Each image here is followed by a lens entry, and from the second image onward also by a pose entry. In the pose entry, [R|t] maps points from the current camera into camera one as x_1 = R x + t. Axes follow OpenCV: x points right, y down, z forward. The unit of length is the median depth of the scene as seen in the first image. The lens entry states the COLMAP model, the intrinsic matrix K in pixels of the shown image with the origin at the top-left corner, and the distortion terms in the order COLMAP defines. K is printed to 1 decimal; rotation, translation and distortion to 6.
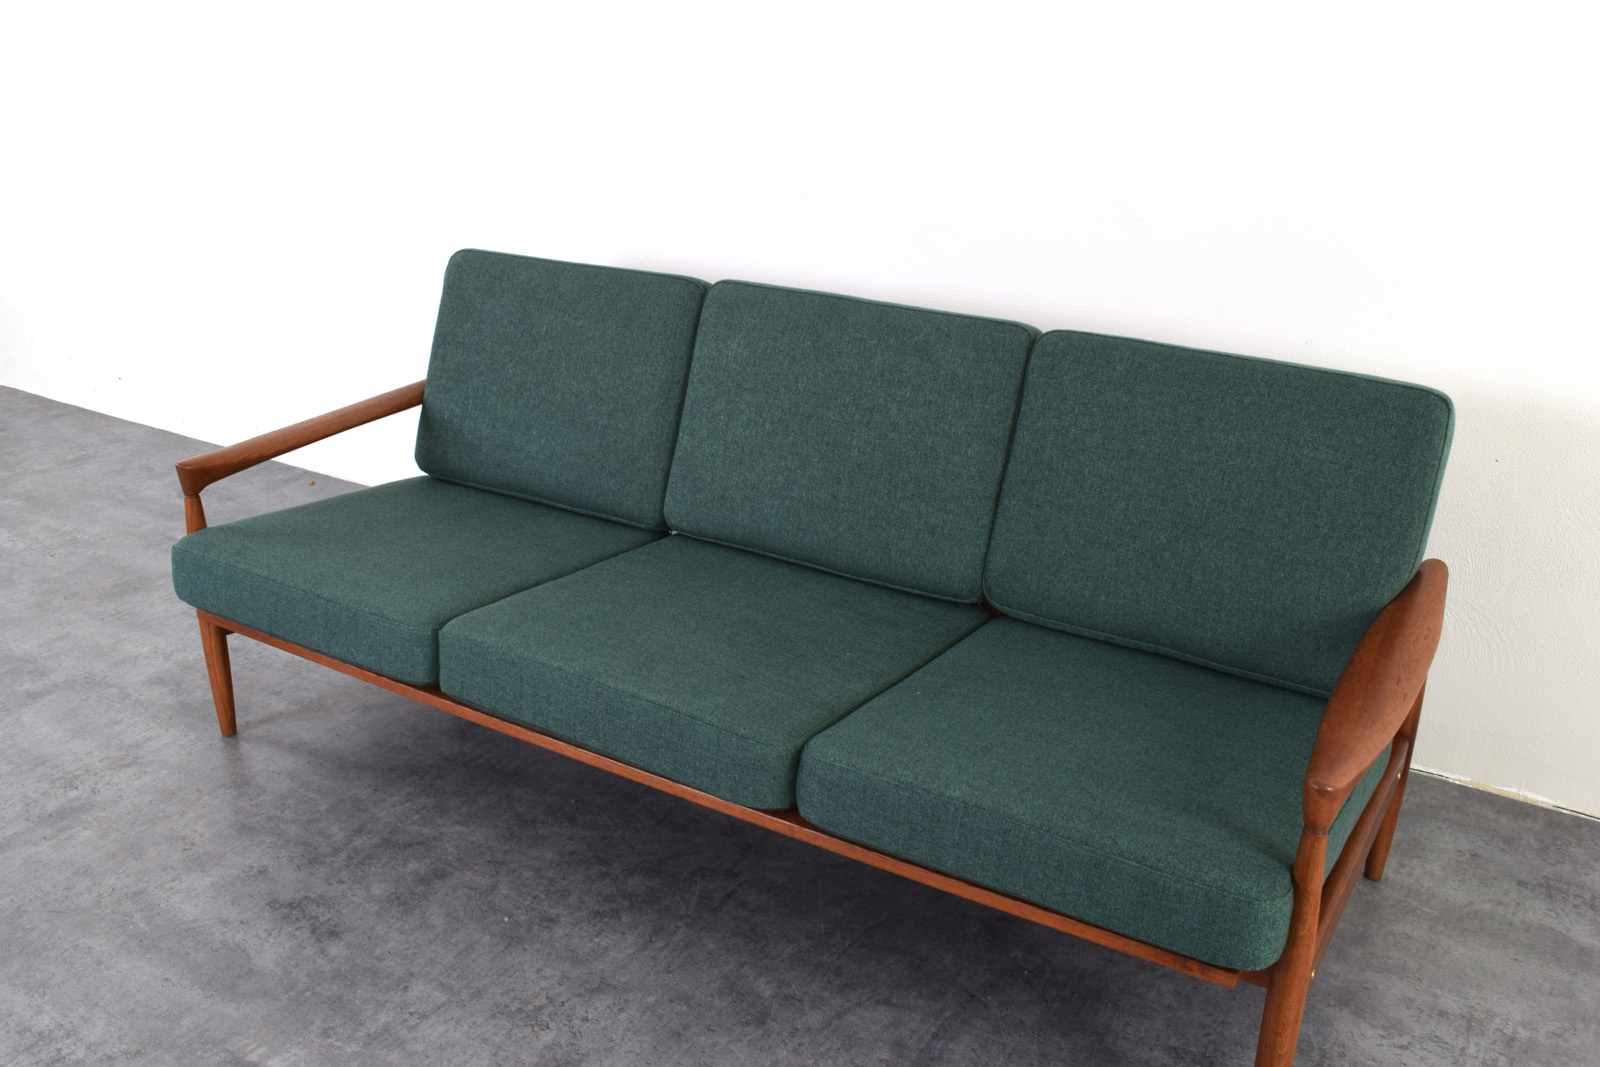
lens RADIAL K [[1457.9, 0, 791.5], [0, 1457.9, 529.0], [0, 0, 1]] dist [-0.082436, 0.000000]
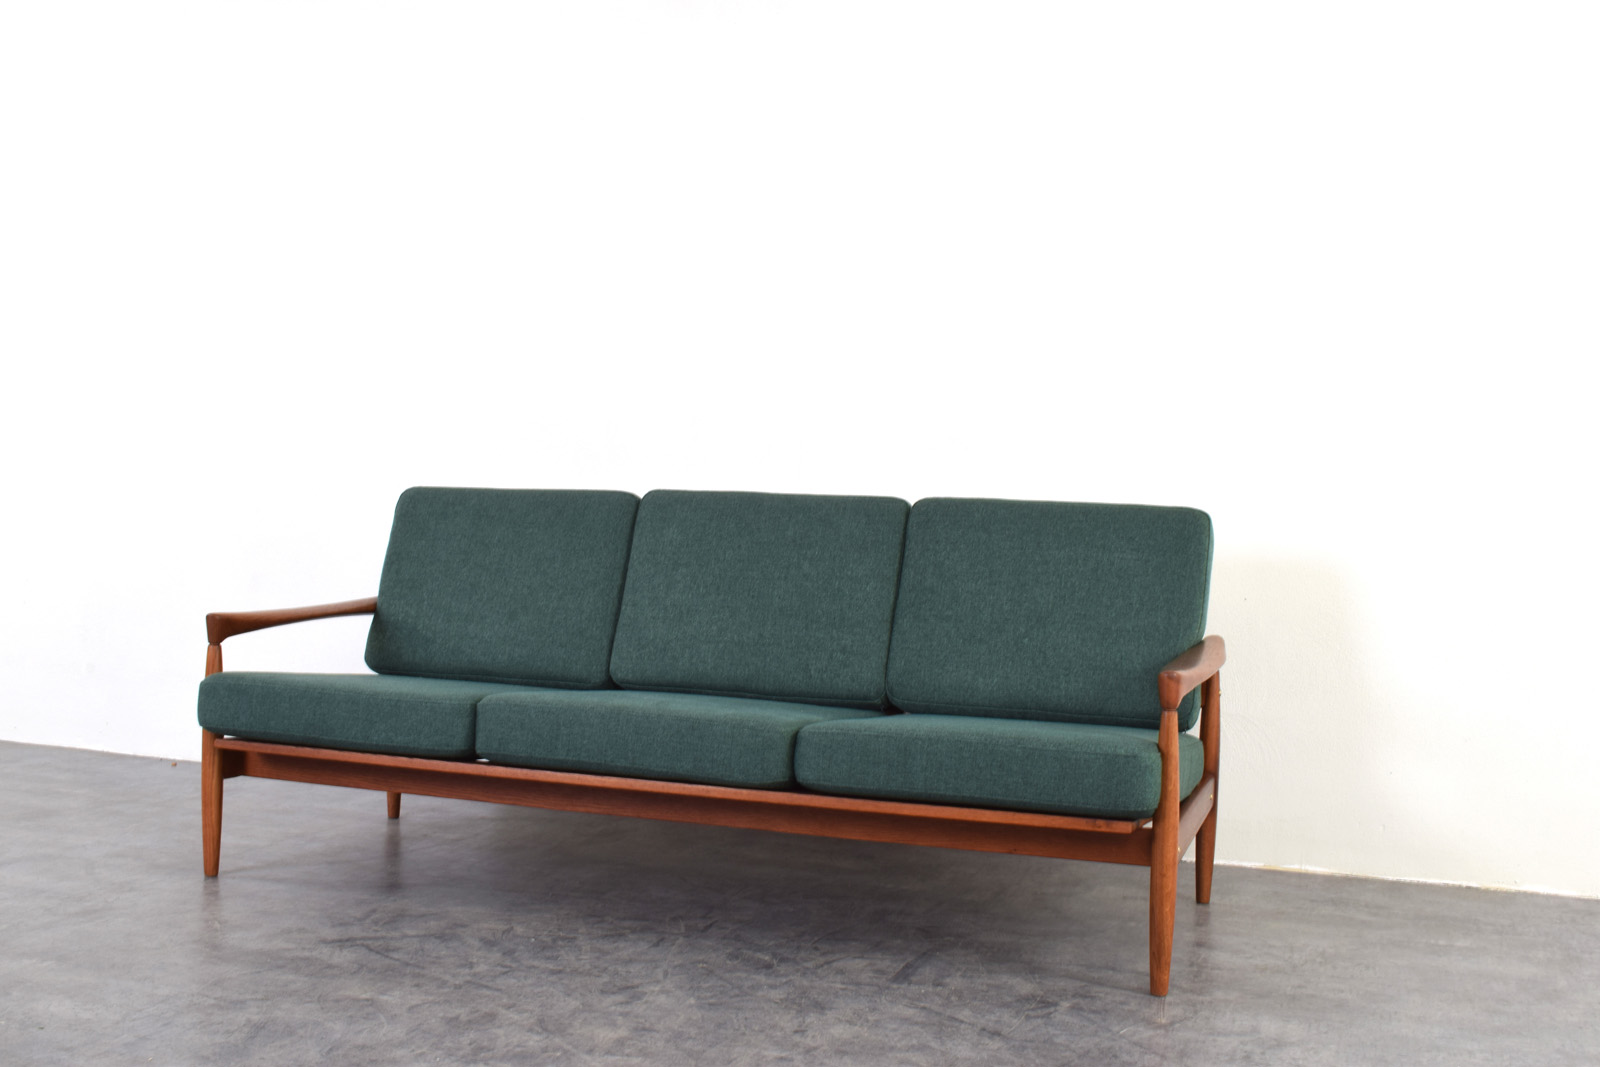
lens RADIAL K [[1719.8, 0, 798.5], [0, 1719.8, 531.3], [0, 0, 1]] dist [-0.068359, 0.000000]
pose [[0.976106, 0.012176, 0.216955, -0.267475], [0.063125, 0.939481, -0.336736, 0.402910], [-0.207925, 0.342385, 0.916264, -0.414257]]
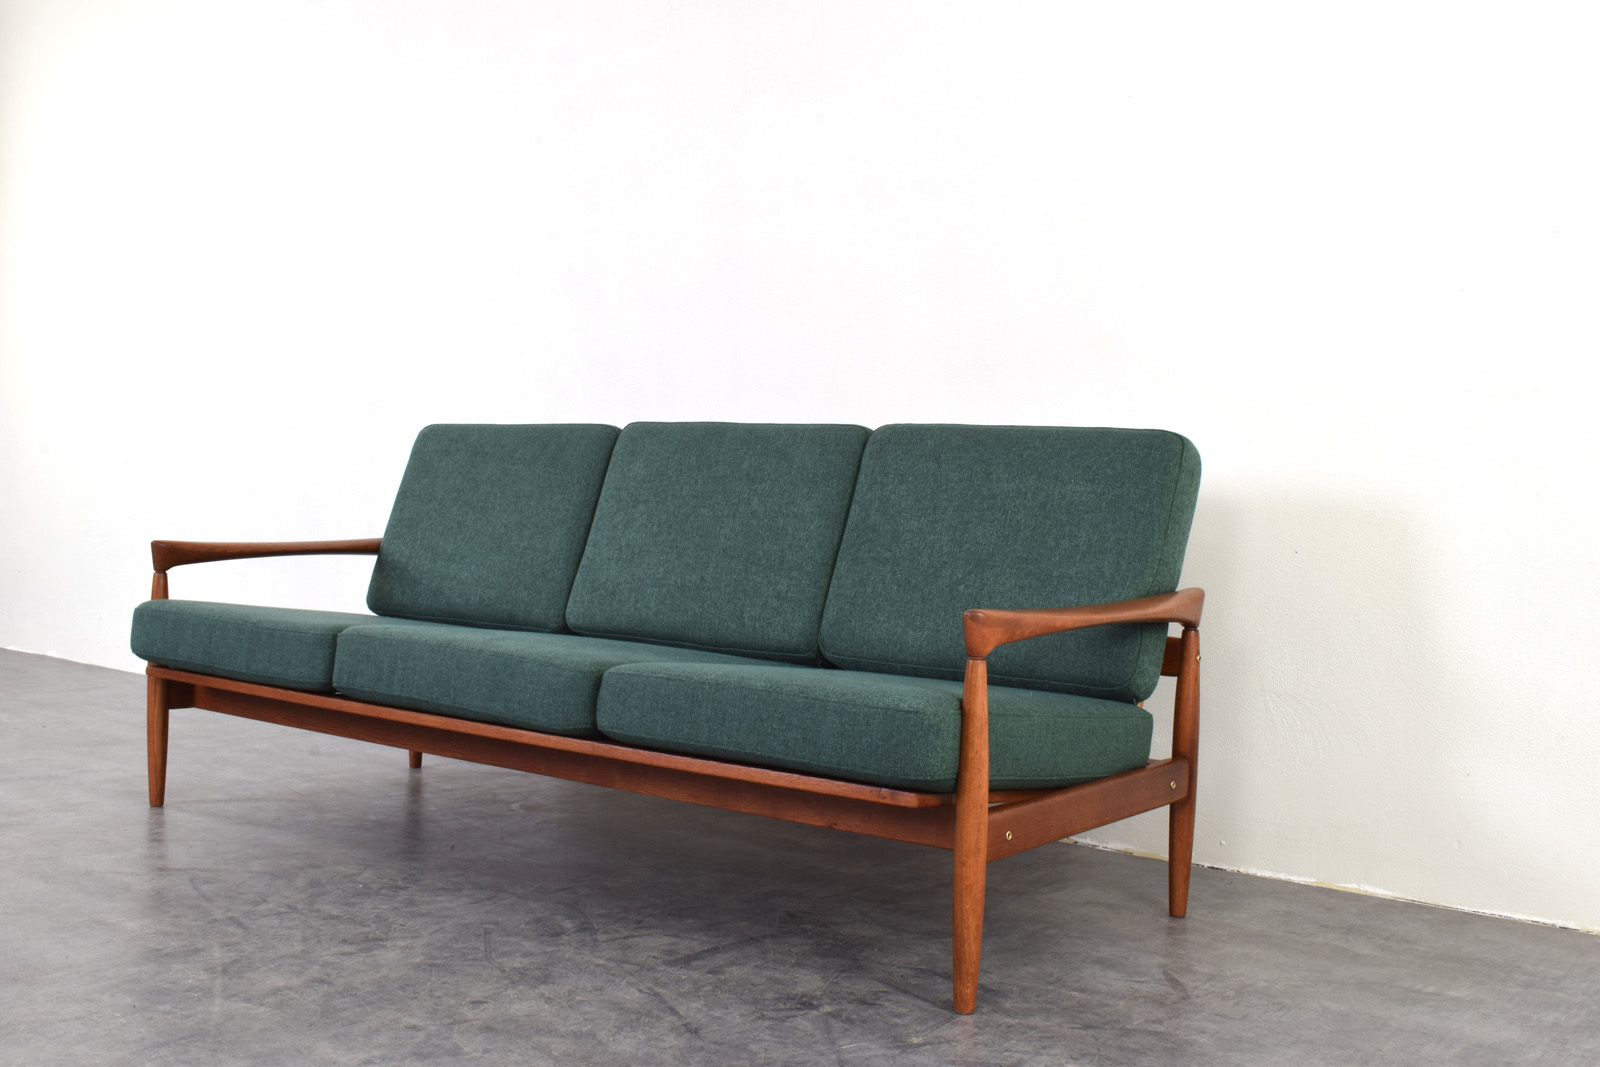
lens RADIAL K [[1719.8, 0, 791.1], [0, 1719.8, 527.3], [0, 0, 1]] dist [-0.068359, 0.000000]
pose [[0.995212, 0.027463, -0.093807, 0.225078], [-0.058384, 0.936722, -0.345171, 0.403541], [0.078391, 0.348995, 0.933840, -0.264980]]
